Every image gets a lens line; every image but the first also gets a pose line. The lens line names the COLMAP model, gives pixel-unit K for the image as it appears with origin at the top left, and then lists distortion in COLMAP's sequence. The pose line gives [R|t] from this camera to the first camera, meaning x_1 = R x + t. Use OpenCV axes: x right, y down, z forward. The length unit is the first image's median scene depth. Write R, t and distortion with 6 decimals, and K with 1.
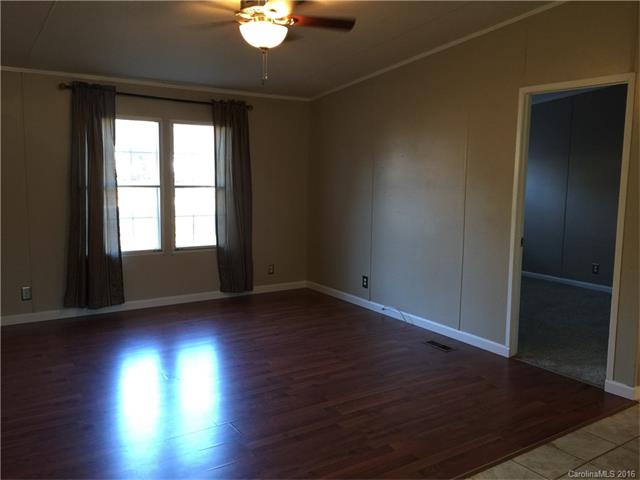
lens RADIAL K [[555.7, 0, 319.1], [0, 555.7, 238.4], [0, 0, 1]] dist [0.047801, -0.058644]
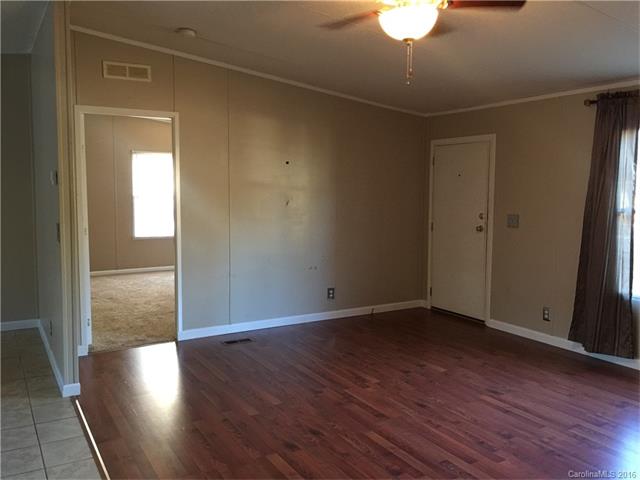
lens RADIAL K [[555.7, 0, 317.6], [0, 555.7, 240.5], [0, 0, 1]] dist [0.047801, -0.058644]
pose [[-0.039108, 0.076777, -0.996281, 0.496786], [-0.133492, 0.987705, 0.081356, -0.060998], [0.990278, 0.136177, -0.028378, 0.608748]]
